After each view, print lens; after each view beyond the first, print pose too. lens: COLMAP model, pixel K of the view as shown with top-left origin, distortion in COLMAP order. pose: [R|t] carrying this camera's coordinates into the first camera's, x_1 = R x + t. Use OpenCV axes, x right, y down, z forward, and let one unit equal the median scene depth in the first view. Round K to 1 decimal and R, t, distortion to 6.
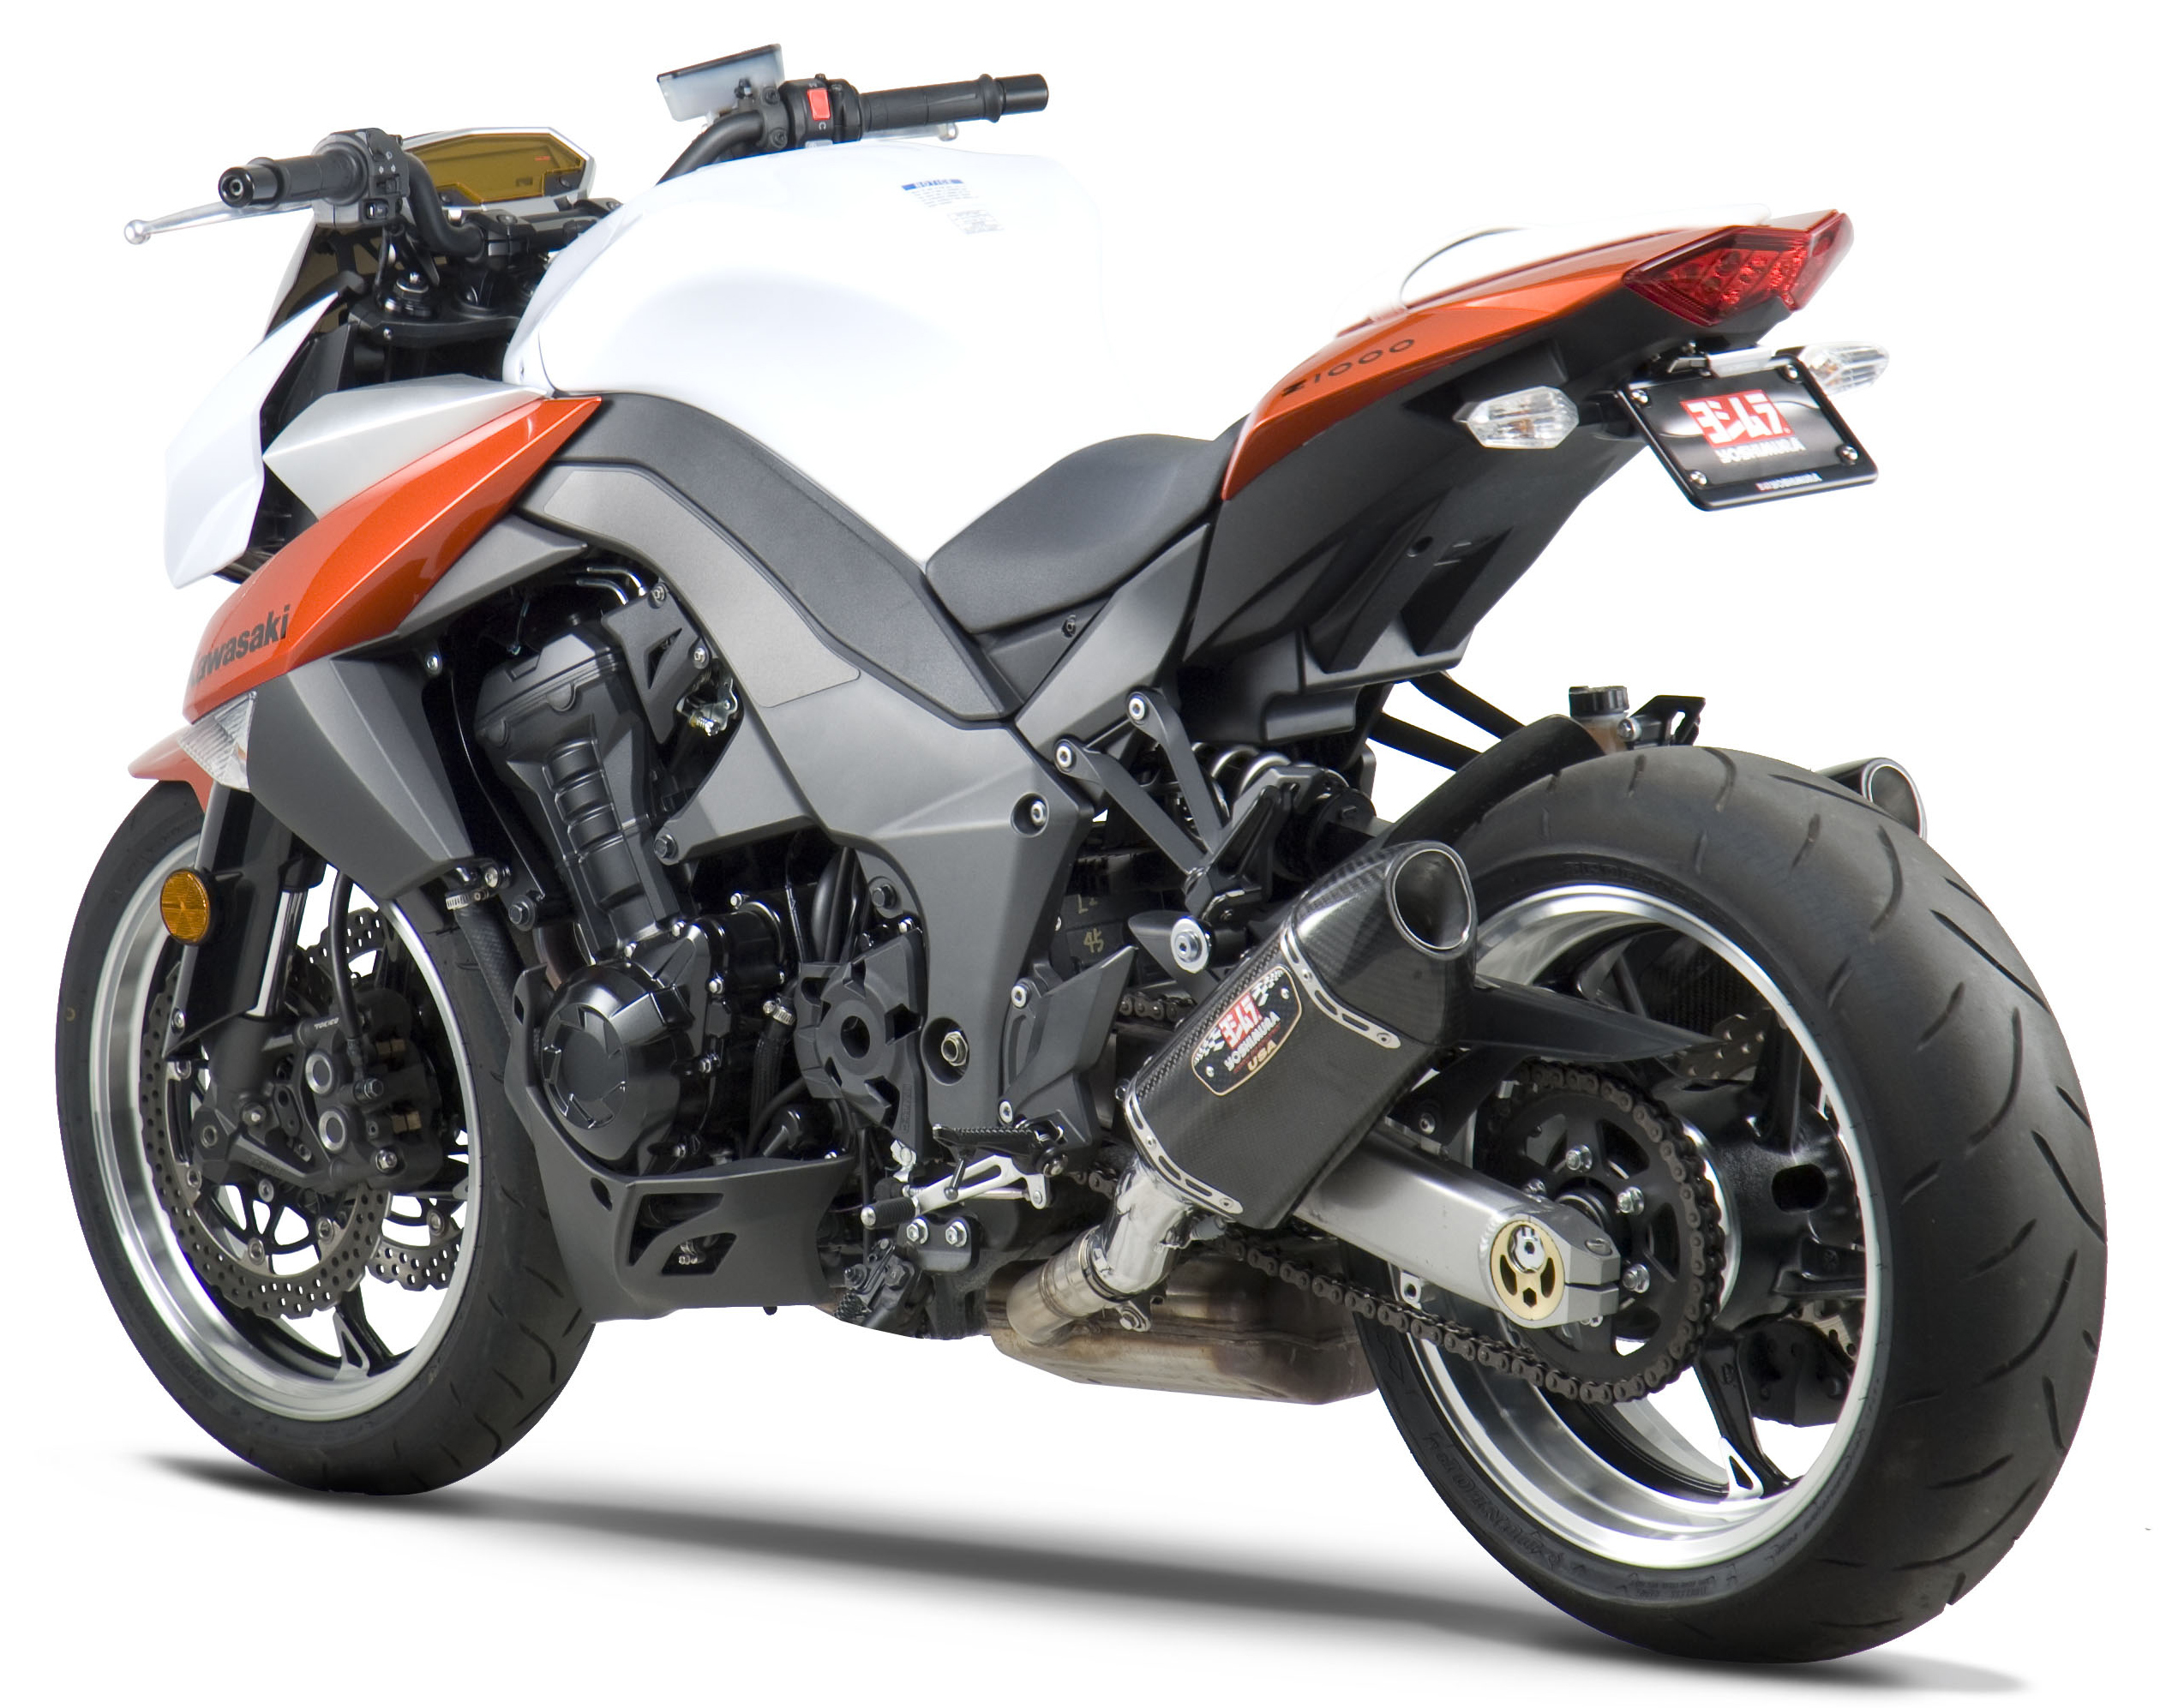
lens RADIAL K [[8274.1, 0, 1080.0], [0, 8274.1, 854.0], [0, 0, 1]] dist [-0.504106, -3.619711]
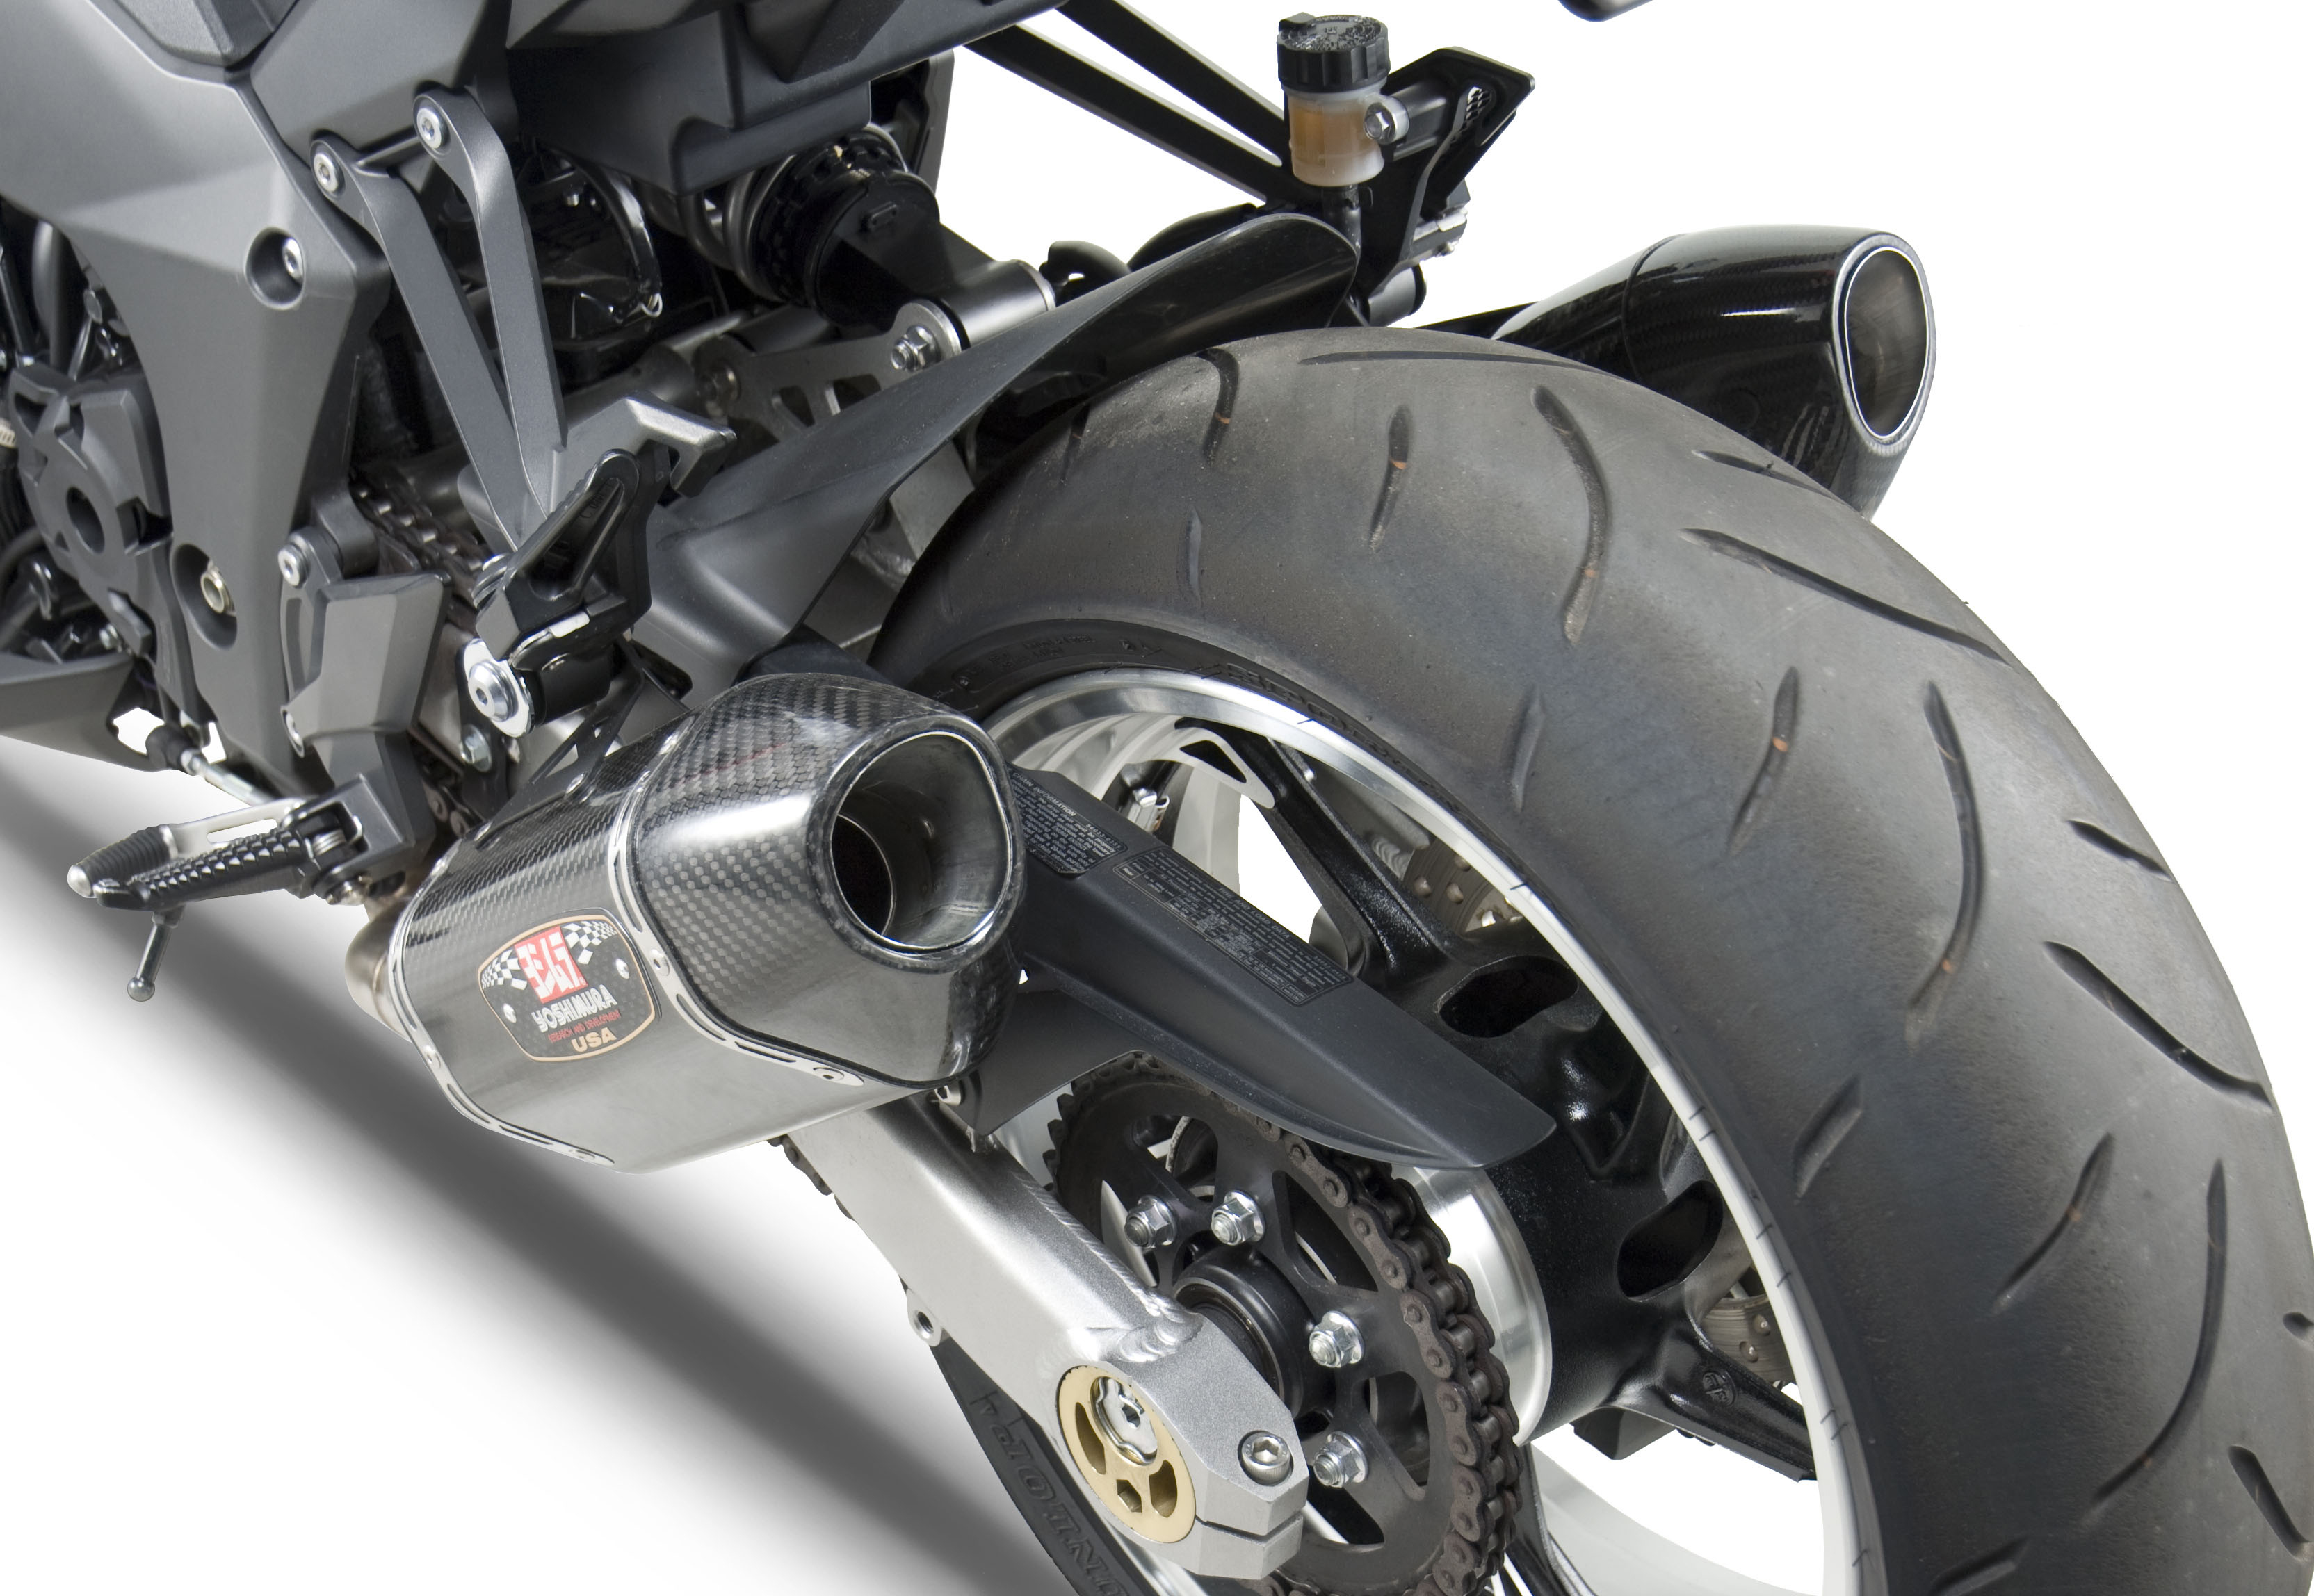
lens RADIAL K [[3530.3, 0, 1157.0], [0, 3530.3, 798.0], [0, 0, 1]] dist [0.026828, 0.034541]
pose [[0.999684, 0.020224, 0.014901, 0.051898], [-0.024664, 0.902744, 0.429470, -0.078948], [-0.004766, -0.429702, 0.902958, 0.818487]]
